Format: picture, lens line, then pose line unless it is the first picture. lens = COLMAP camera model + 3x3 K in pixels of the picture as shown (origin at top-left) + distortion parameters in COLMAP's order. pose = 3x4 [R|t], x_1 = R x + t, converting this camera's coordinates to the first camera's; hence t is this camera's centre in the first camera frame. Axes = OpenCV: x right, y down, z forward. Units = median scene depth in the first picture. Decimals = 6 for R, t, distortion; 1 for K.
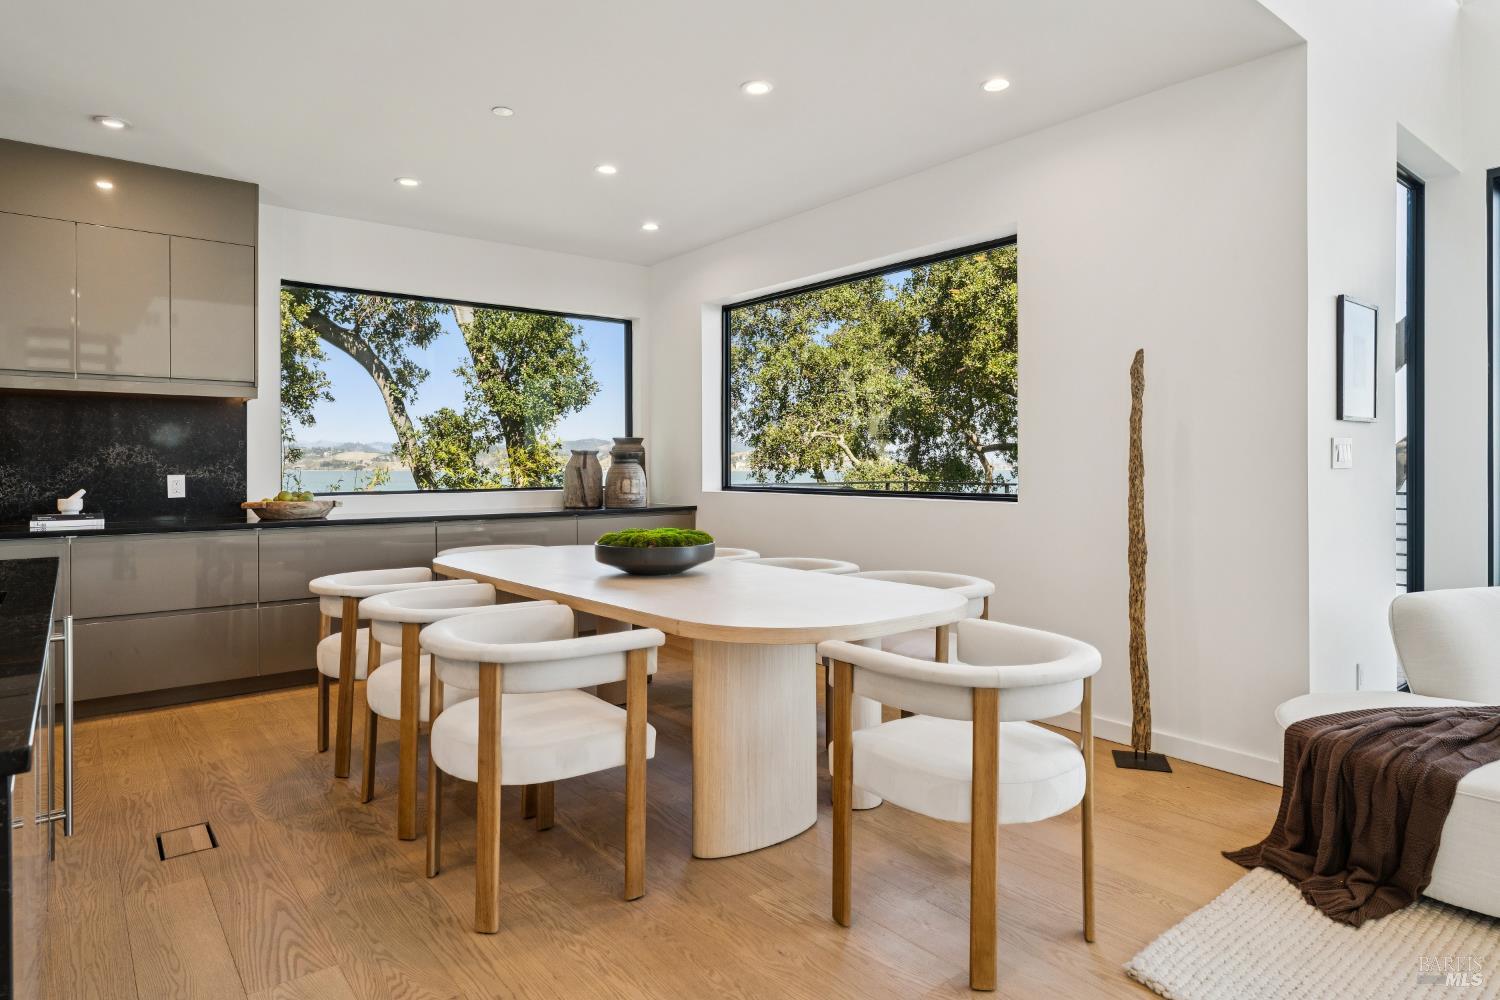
lens RADIAL K [[857.9, 0, 743.7], [0, 857.9, 462.2], [0, 0, 1]] dist [0.010953, -0.001848]
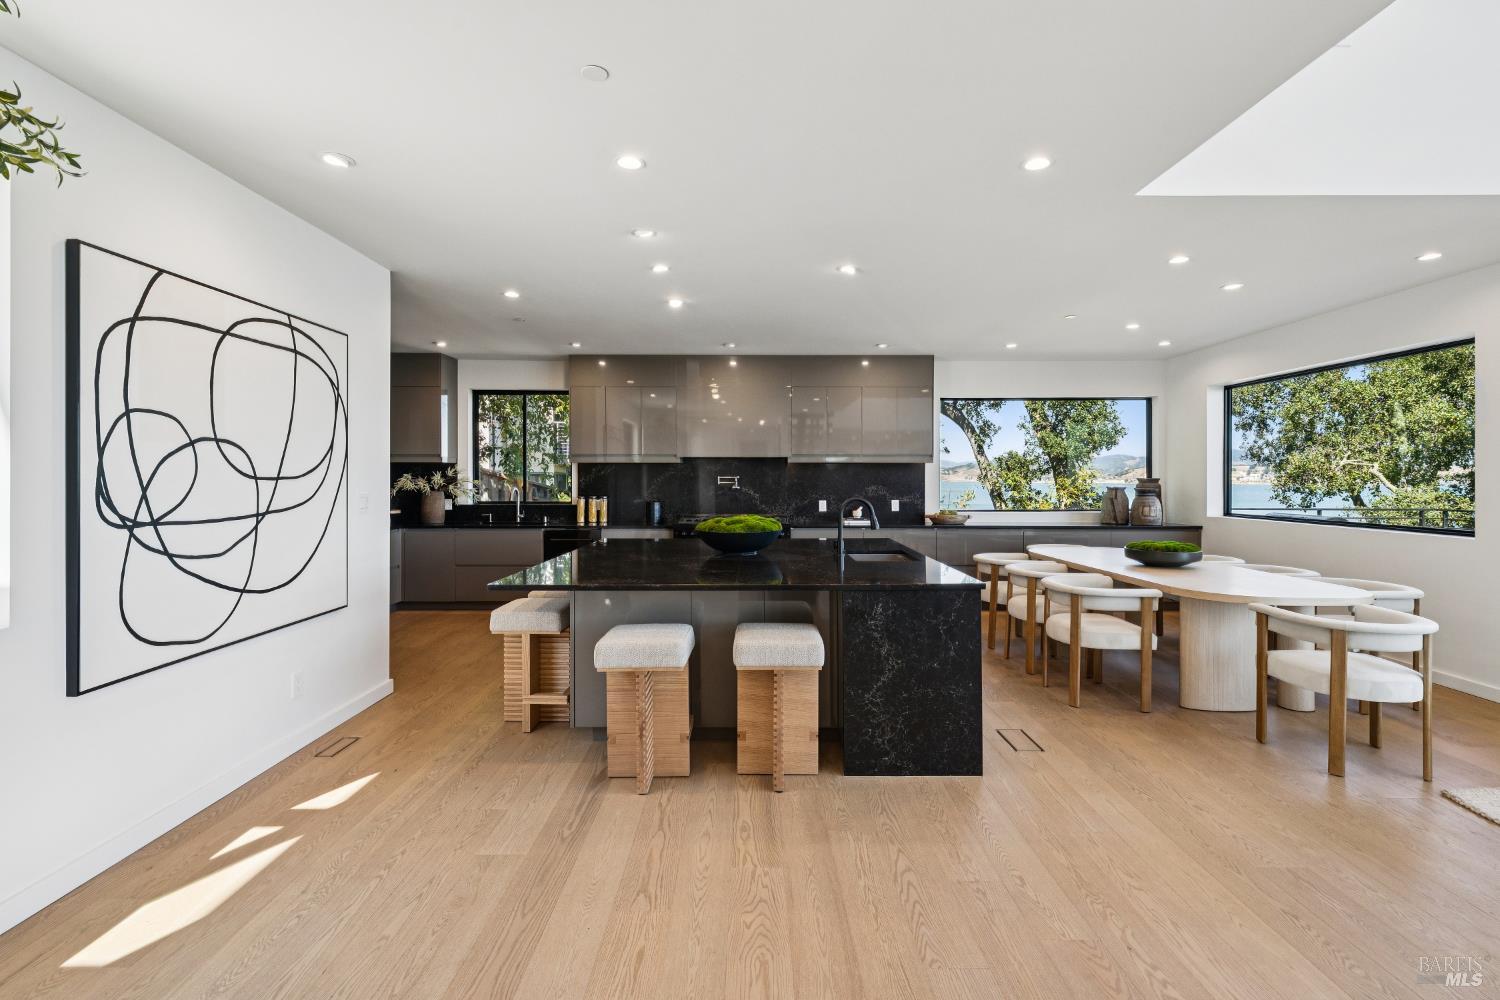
lens RADIAL K [[675.5, 0, 751.7], [0, 675.5, 475.5], [0, 0, 1]] dist [0.001939, -0.001202]
pose [[0.782220, 0.000879, -0.623002, 0.086447], [-0.000522, 1.000000, 0.000754, -0.049088], [0.623002, -0.000265, 0.782220, -0.521695]]
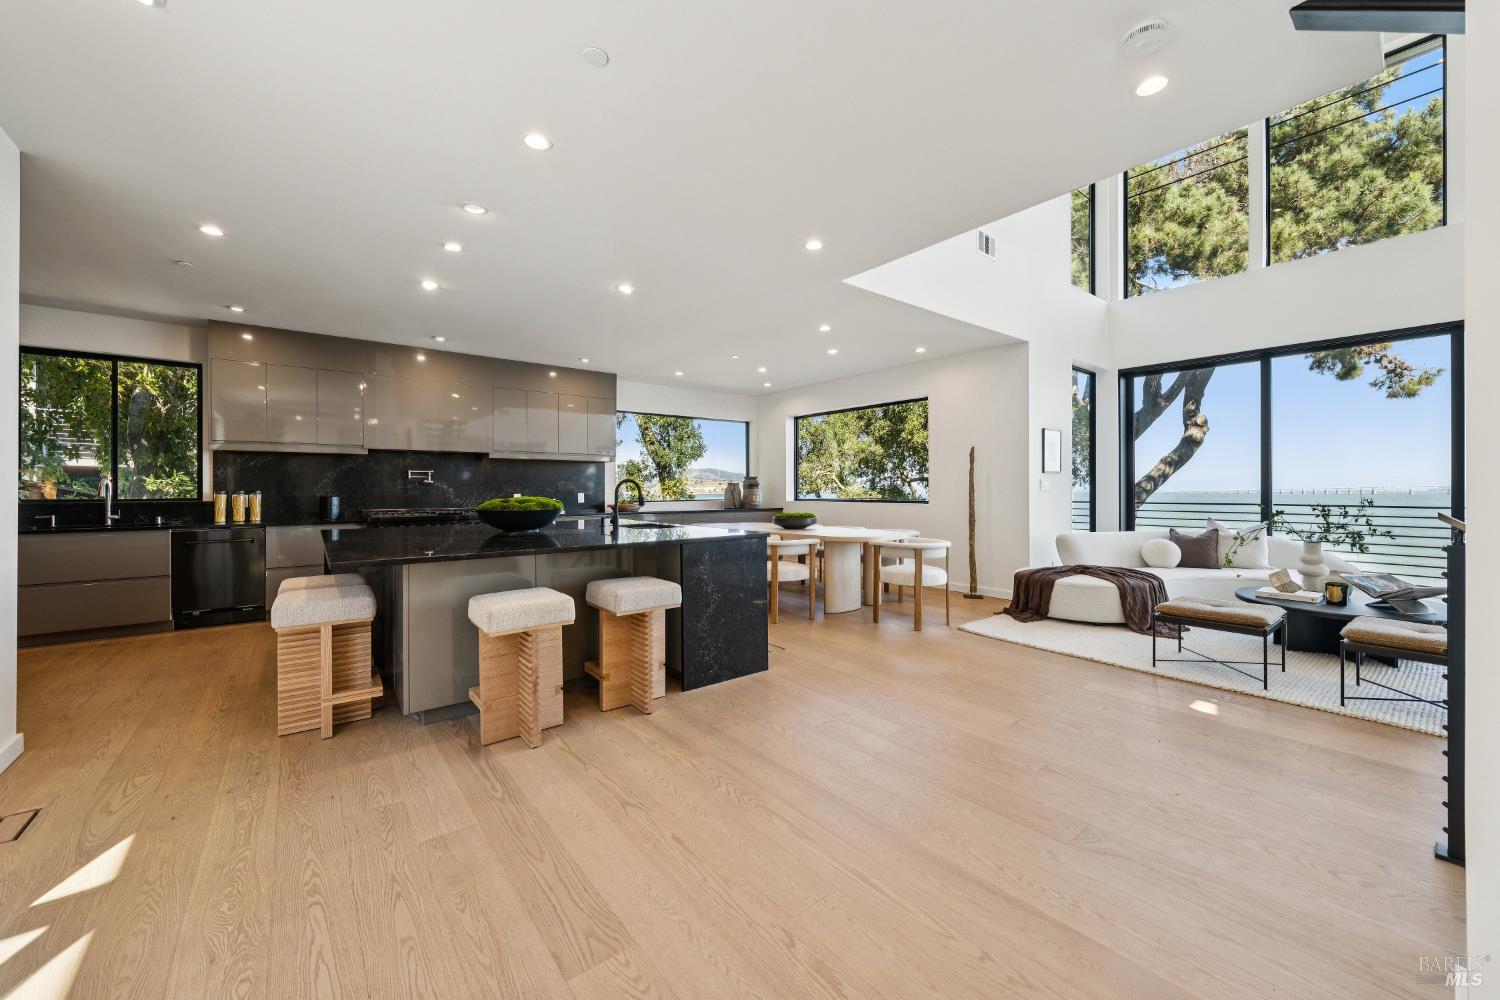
lens RADIAL K [[570.5, 0, 746.6], [0, 570.5, 487.7], [0, 0, 1]] dist [-0.001637, -0.000175]
pose [[0.999994, -0.000531, -0.003300, -0.204597], [0.000530, 1.000000, -0.000362, 0.000099], [0.003300, 0.000360, 0.999994, -0.661273]]
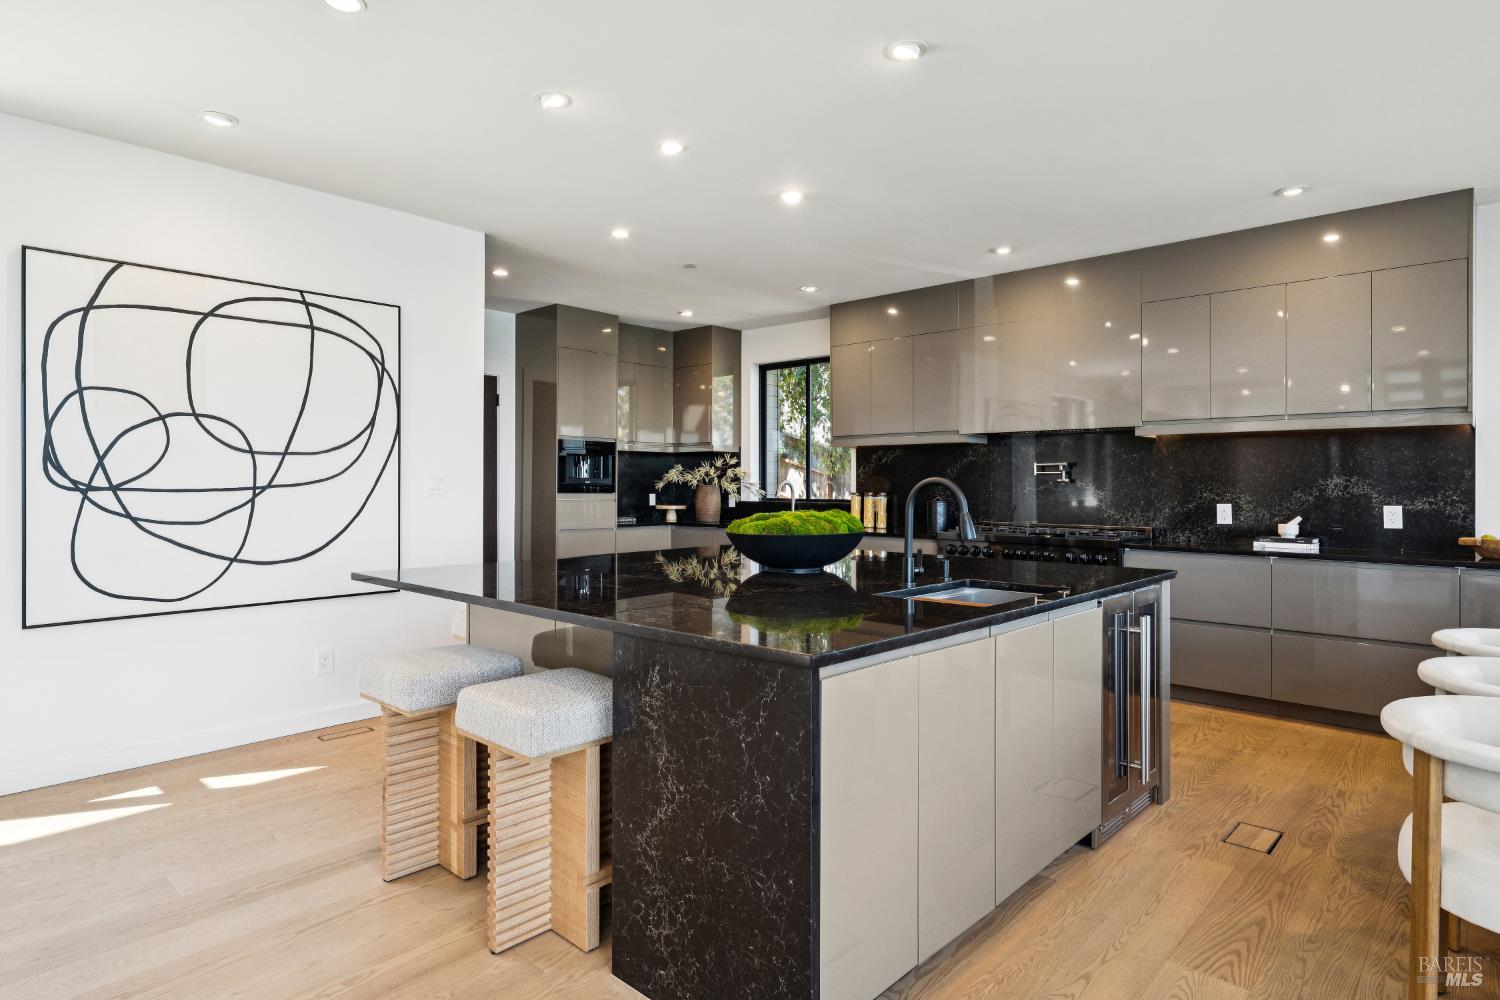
lens RADIAL K [[828.8, 0, 738.3], [0, 828.8, 477.2], [0, 0, 1]] dist [0.003731, -0.001237]
pose [[0.142296, -0.006647, -0.989802, 0.205697], [-0.000929, 0.999976, -0.006849, -0.011983], [0.989824, 0.001894, 0.142286, 0.120040]]
